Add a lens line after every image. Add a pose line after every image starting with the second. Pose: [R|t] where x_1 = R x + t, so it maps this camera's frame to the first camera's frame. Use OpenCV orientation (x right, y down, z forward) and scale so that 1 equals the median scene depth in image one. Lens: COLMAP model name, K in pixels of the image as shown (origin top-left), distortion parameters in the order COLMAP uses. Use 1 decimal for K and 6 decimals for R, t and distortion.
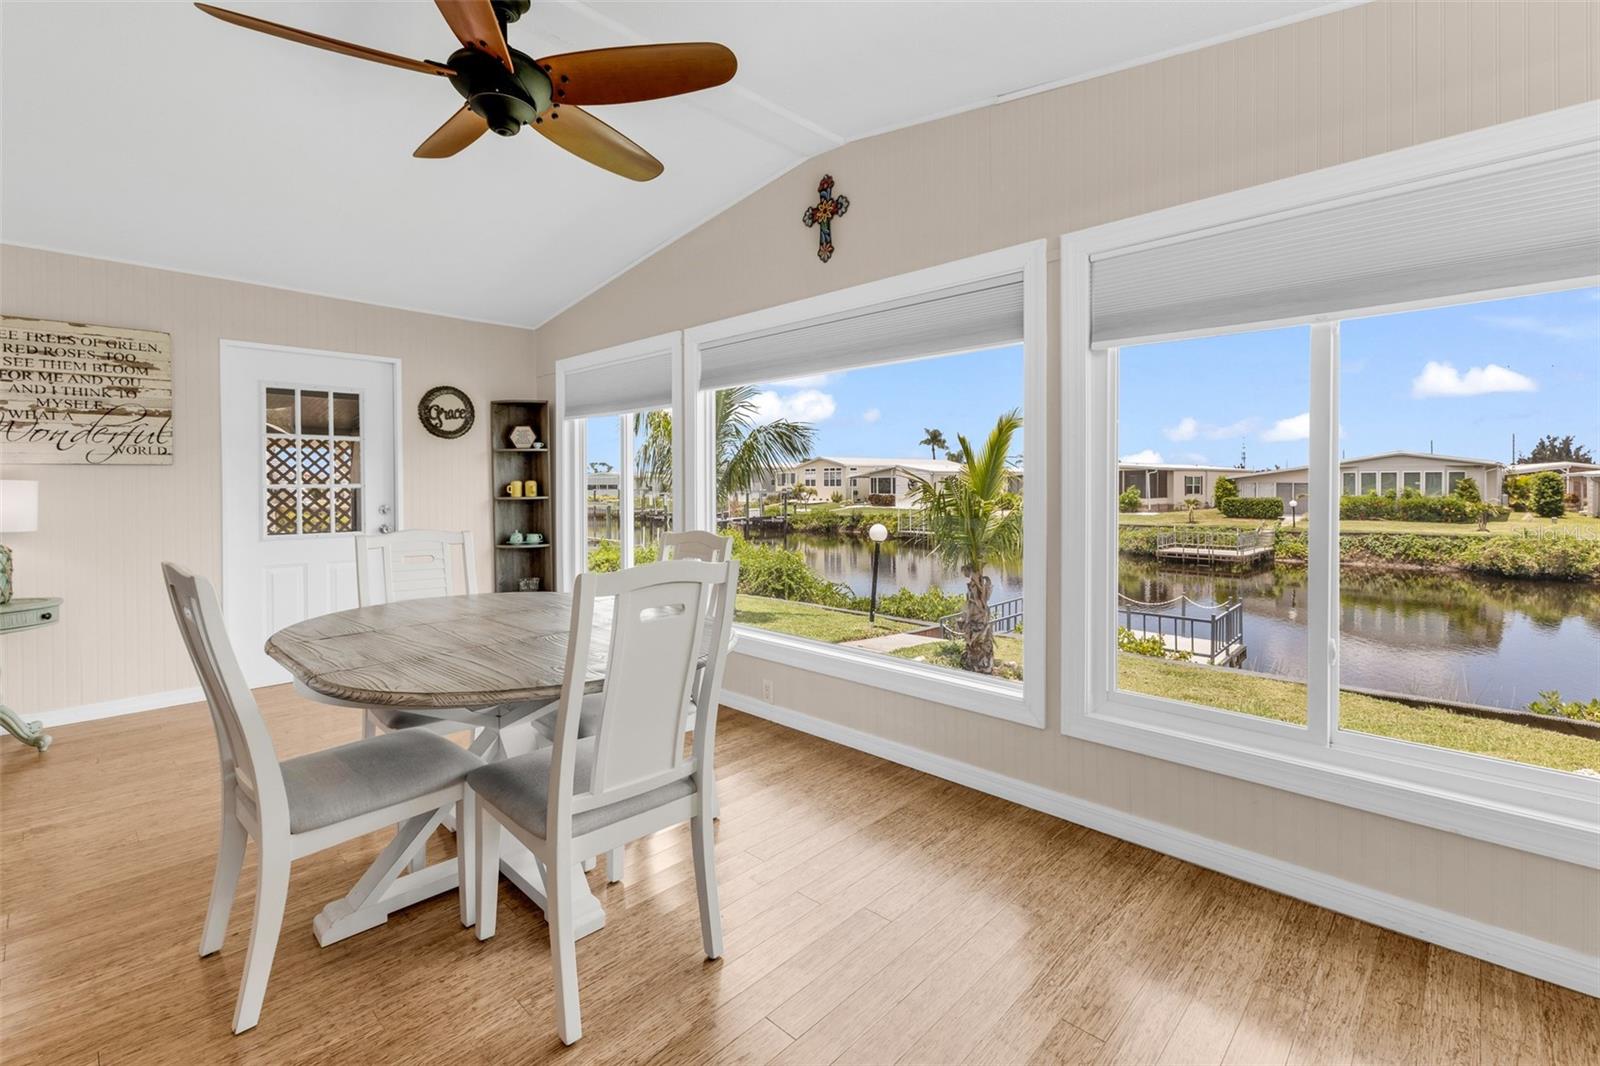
lens RADIAL K [[704.1, 0, 804.3], [0, 704.1, 487.4], [0, 0, 1]] dist [0.007988, -0.000650]
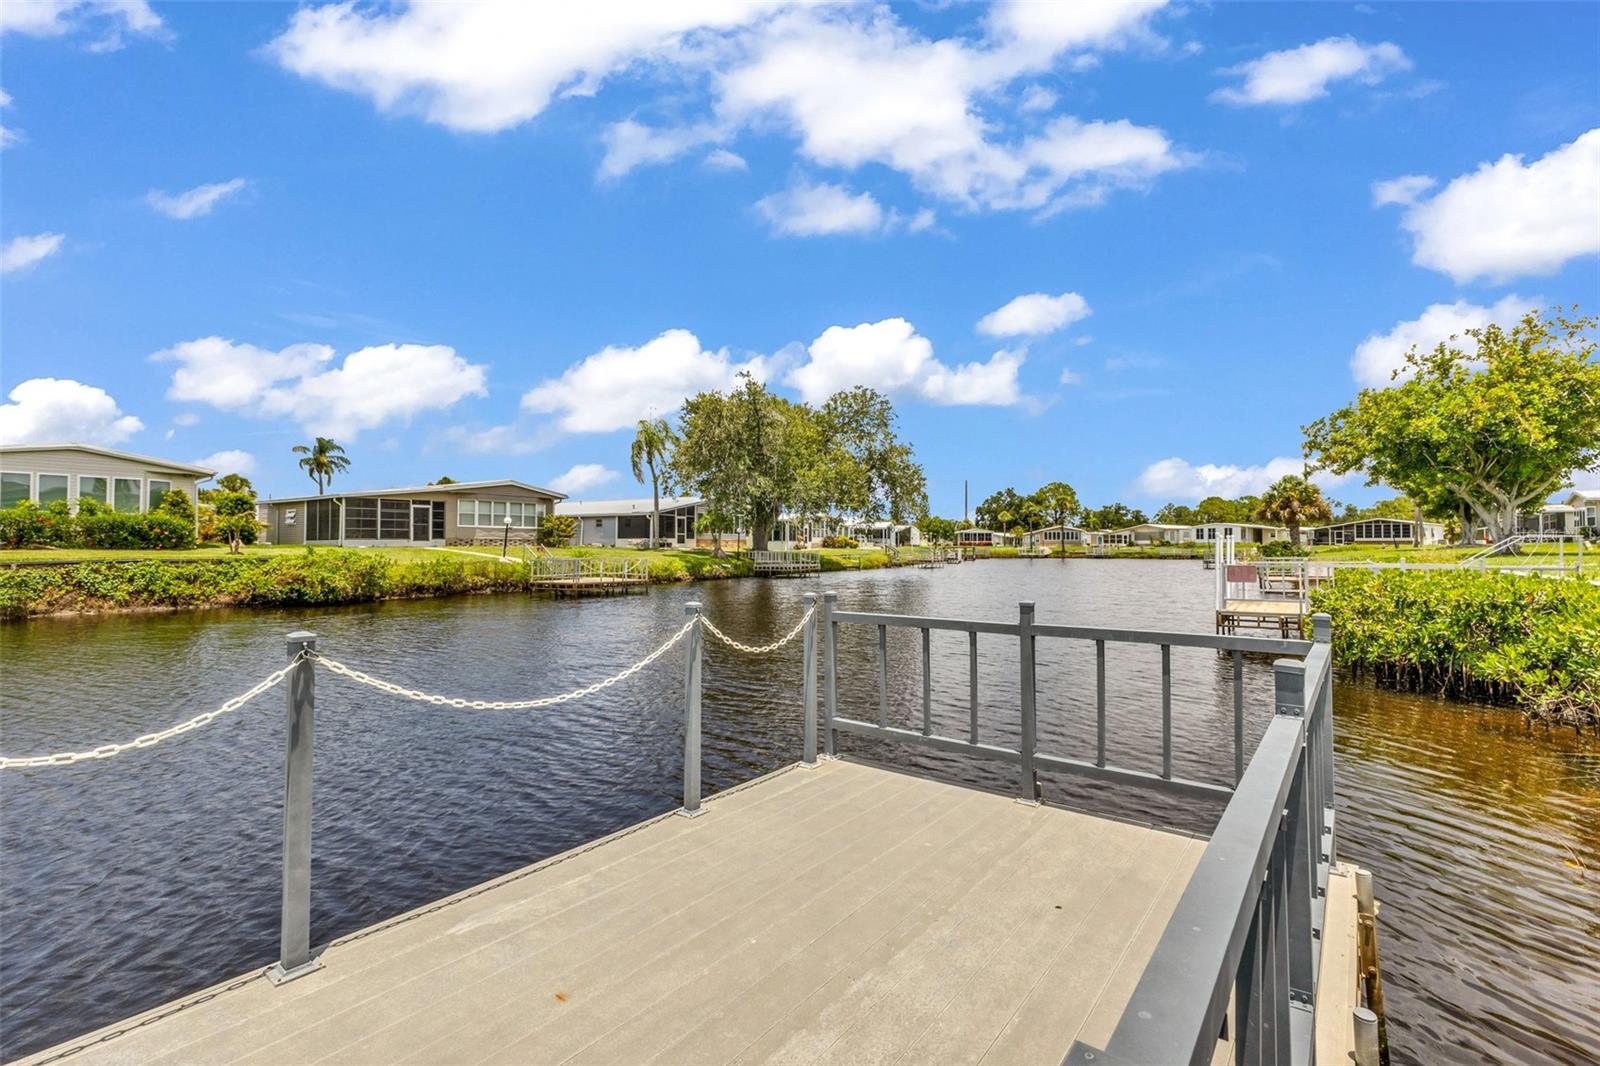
lens RADIAL K [[706.0, 0, 843.3], [0, 706.0, 536.0], [0, 0, 1]] dist [0.003898, -0.000217]
pose [[-0.108837, 0.018844, 0.993881, 0.162378], [0.006322, 0.999813, -0.018264, 0.067562], [-0.994039, 0.004295, -0.108936, 0.499565]]
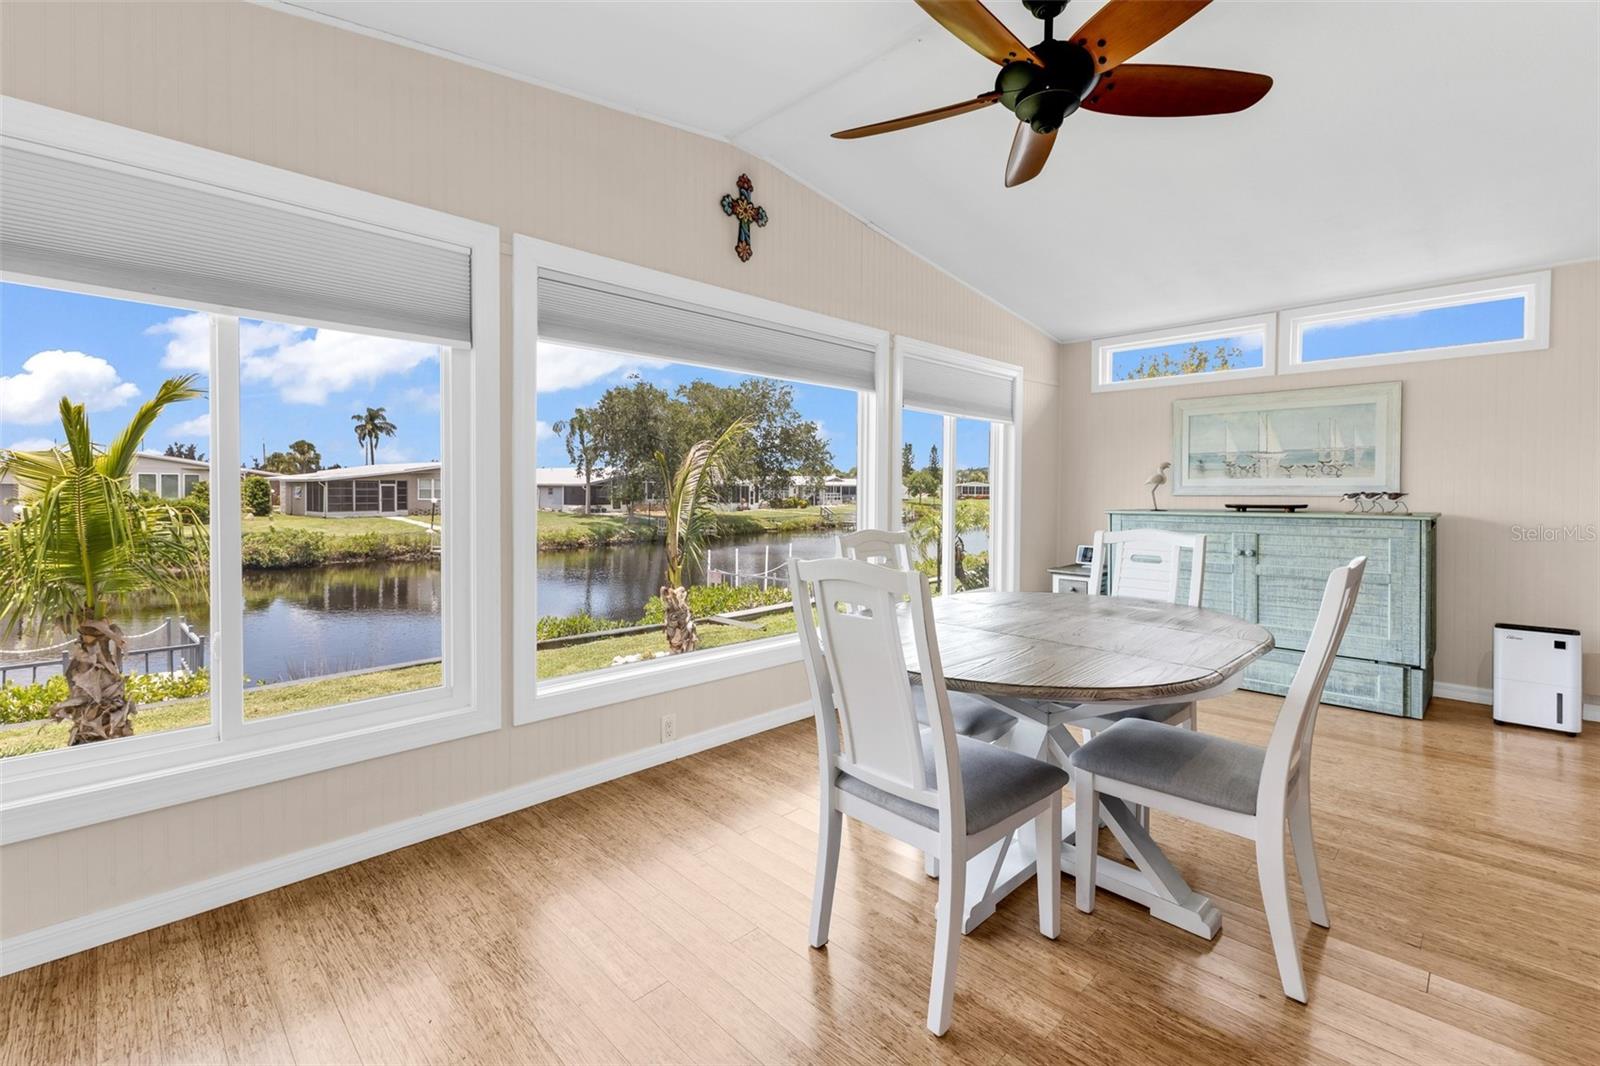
lens RADIAL K [[704.3, 0, 801.7], [0, 704.3, 502.5], [0, 0, 1]] dist [0.009261, 0.000066]
pose [[0.031013, -0.015258, 0.999403, -0.112027], [-0.002465, 0.999879, 0.015342, 0.000582], [-0.999516, -0.002940, 0.030972, 0.102520]]
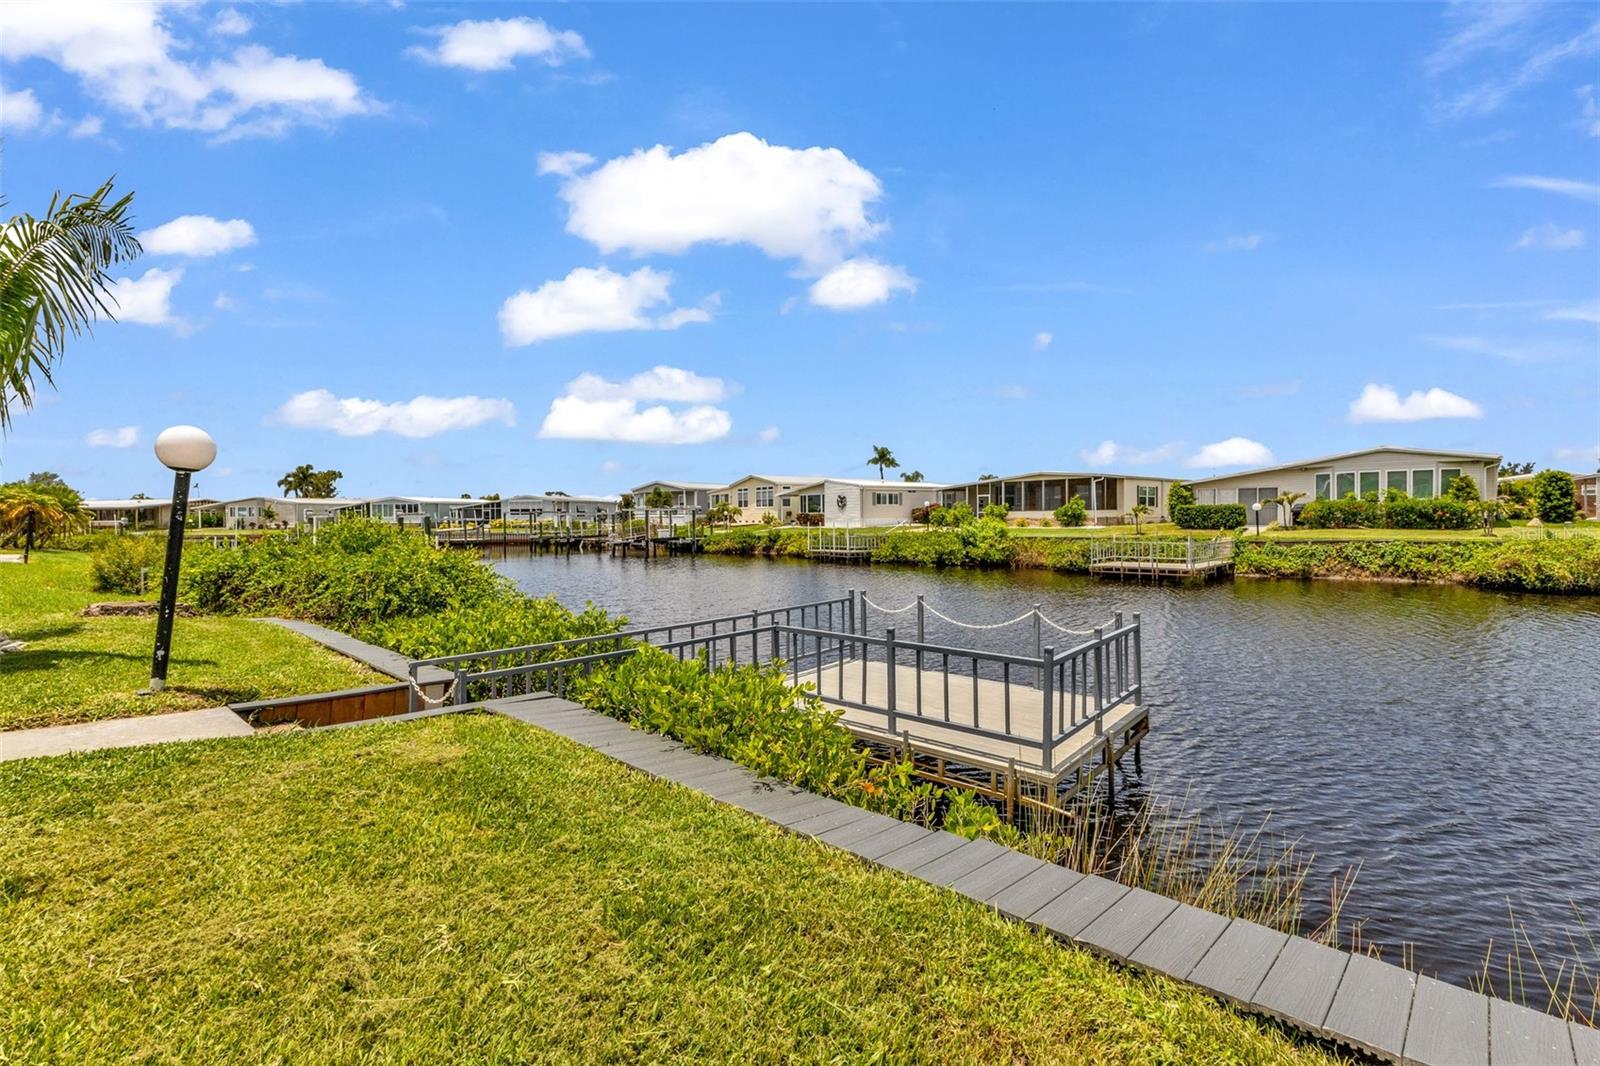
lens RADIAL K [[693.6, 0, 797.8], [0, 693.6, 527.7], [0, 0, 1]] dist [0.005572, -0.000243]
pose [[0.999841, -0.006473, 0.016625, 0.179472], [0.006299, 0.999925, 0.010519, 0.043452], [-0.016692, -0.010413, 0.999806, 0.249482]]
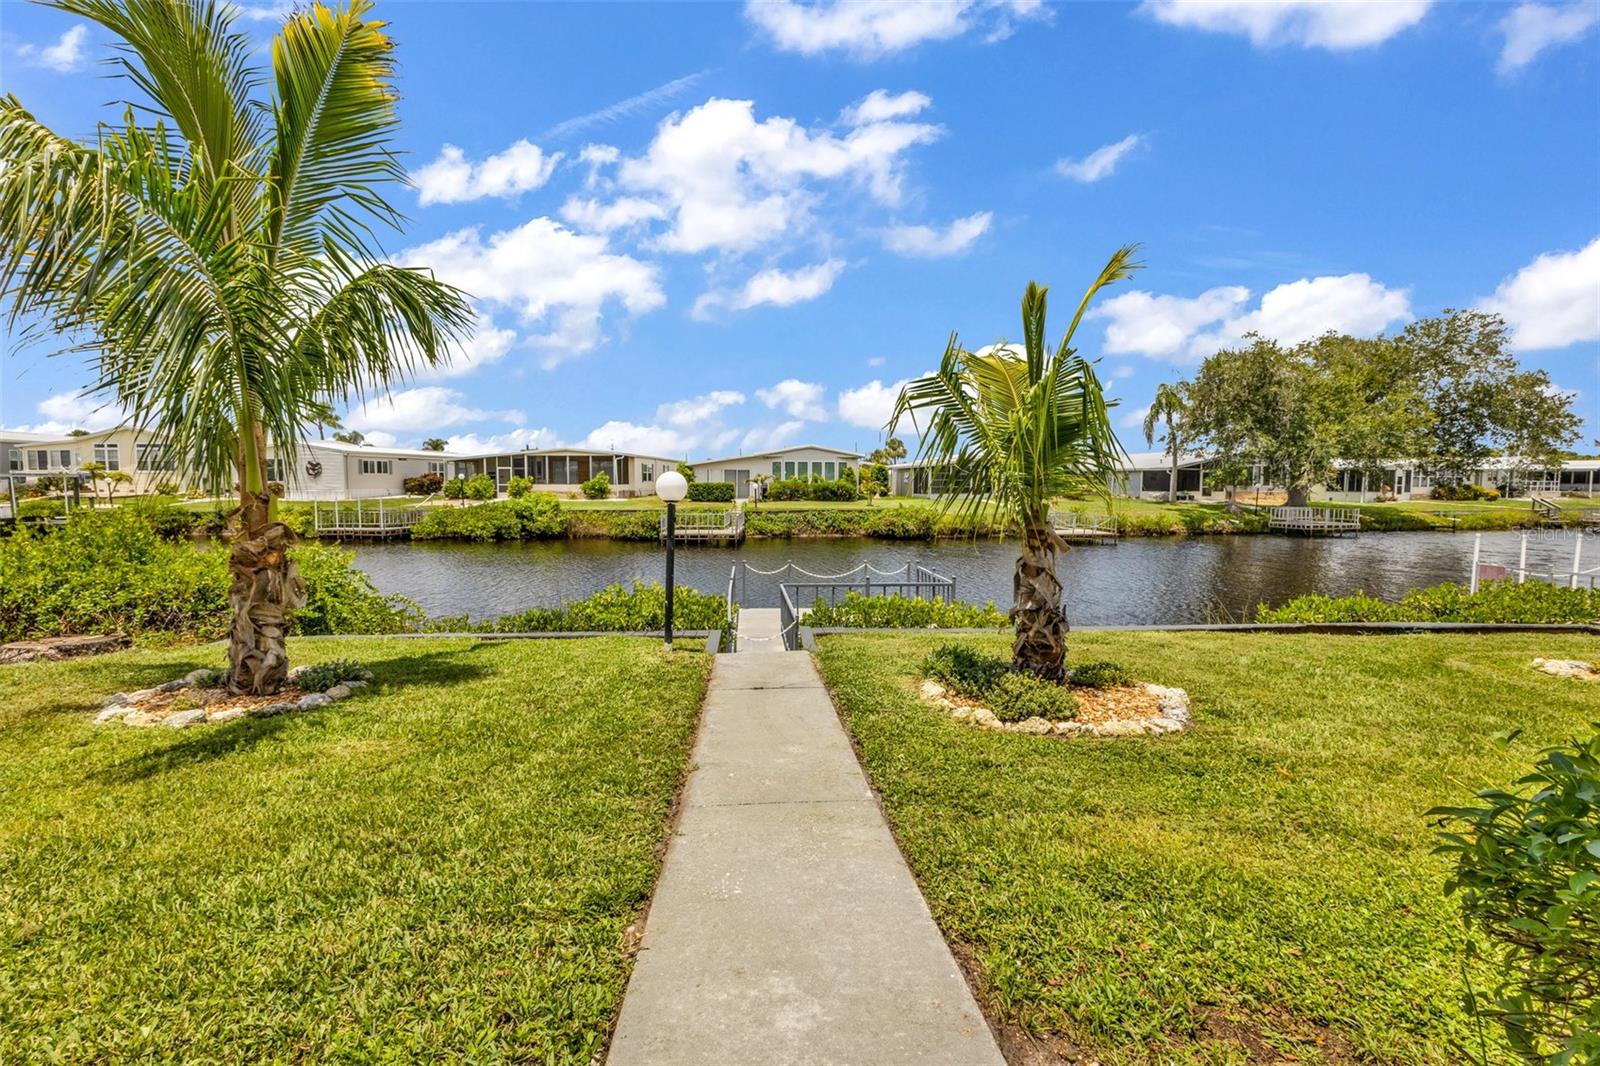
lens RADIAL K [[708.8, 0, 800.2], [0, 708.8, 527.9], [0, 0, 1]] dist [0.010775, -0.000126]
pose [[0.685208, -0.042162, 0.727126, -0.099754], [-0.002597, 0.998175, 0.060326, 0.025872], [-0.728343, -0.043224, 0.683848, 0.218519]]
